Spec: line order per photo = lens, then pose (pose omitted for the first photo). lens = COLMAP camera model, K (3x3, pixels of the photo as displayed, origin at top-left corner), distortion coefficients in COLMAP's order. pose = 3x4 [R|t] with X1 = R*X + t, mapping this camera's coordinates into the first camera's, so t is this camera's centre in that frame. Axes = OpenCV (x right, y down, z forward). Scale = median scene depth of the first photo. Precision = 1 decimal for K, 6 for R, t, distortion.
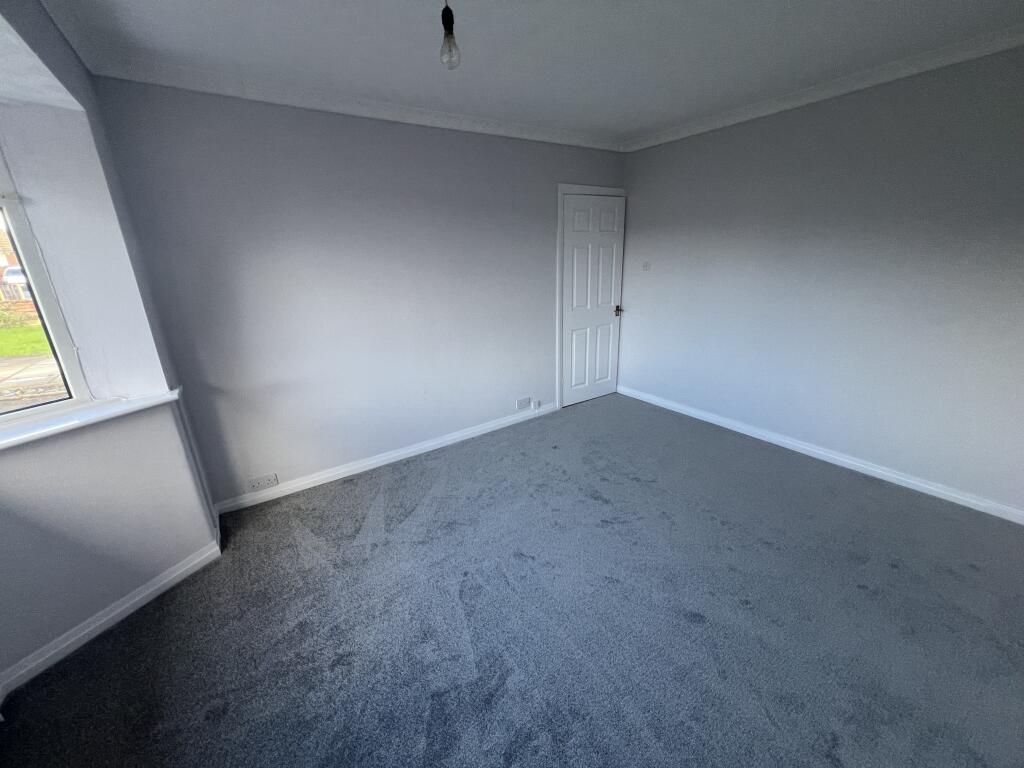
lens RADIAL K [[411.5, 0, 508.6], [0, 411.5, 382.1], [0, 0, 1]] dist [-0.000074, 0.000169]
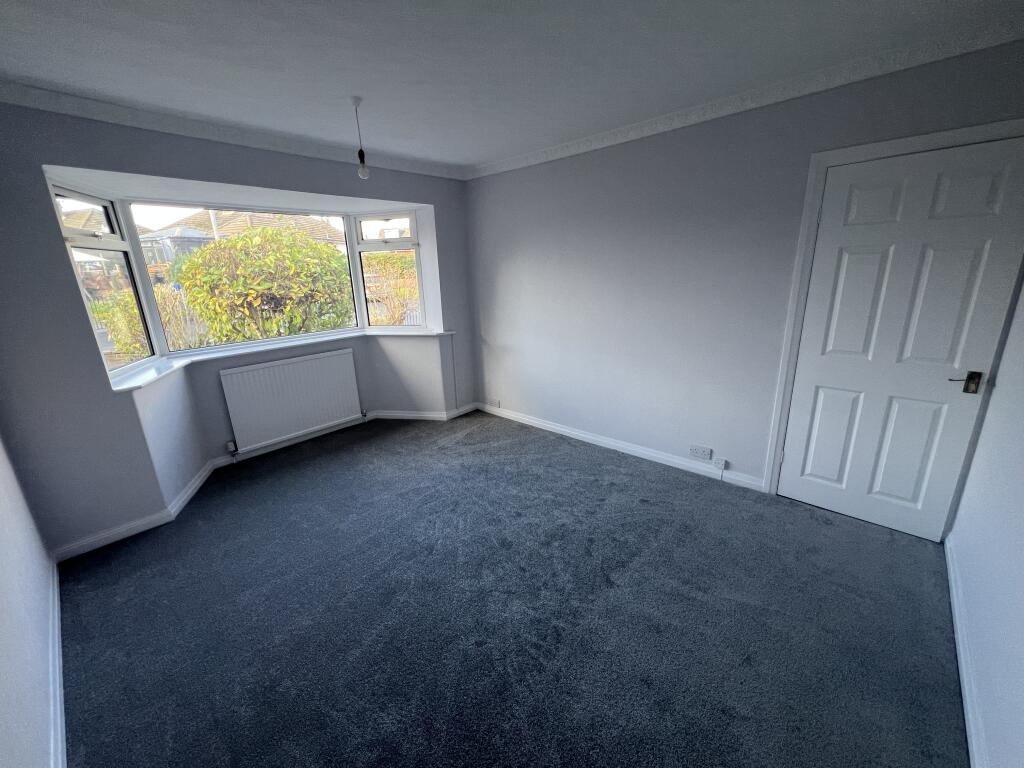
lens RADIAL K [[411.5, 0, 508.6], [0, 411.5, 382.1], [0, 0, 1]] dist [-0.000074, 0.000169]
pose [[0.217759, 0.285279, -0.933379, 0.864968], [-0.265991, 0.937475, 0.224475, -0.202794], [0.939058, 0.199389, 0.280025, 0.541981]]
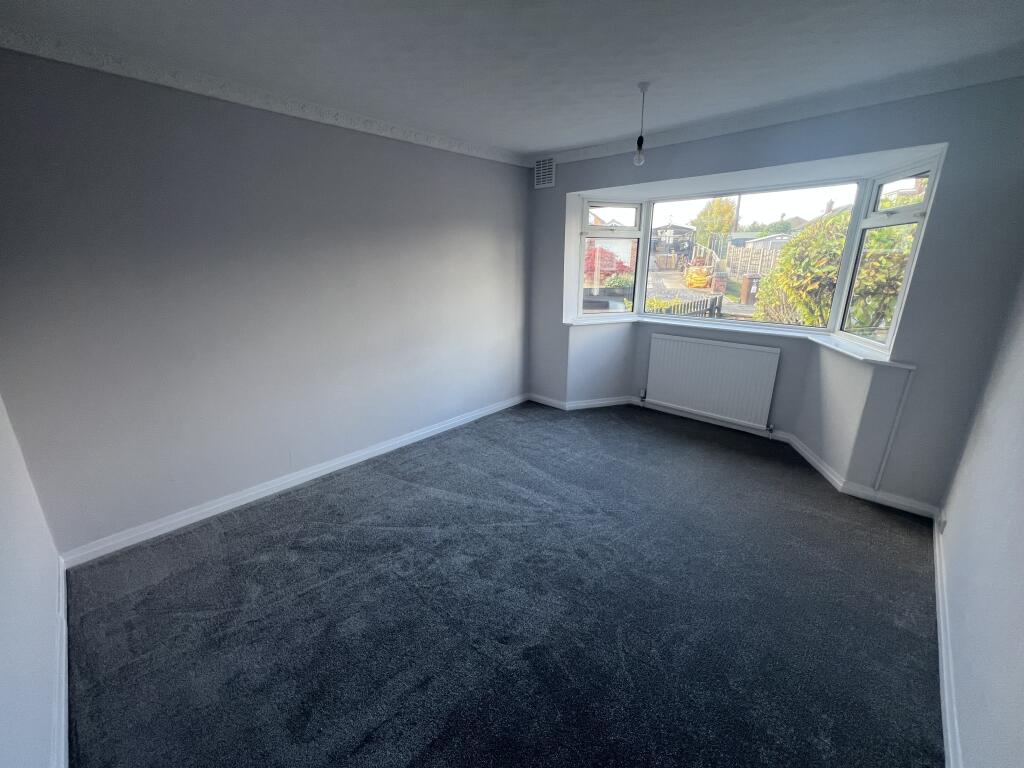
lens RADIAL K [[411.5, 0, 508.6], [0, 411.5, 382.1], [0, 0, 1]] dist [-0.000074, 0.000169]
pose [[-0.978480, 0.091131, -0.185128, 0.386589], [-0.028502, 0.828894, 0.558679, -0.407789], [0.204365, 0.551933, -0.808458, 1.251990]]
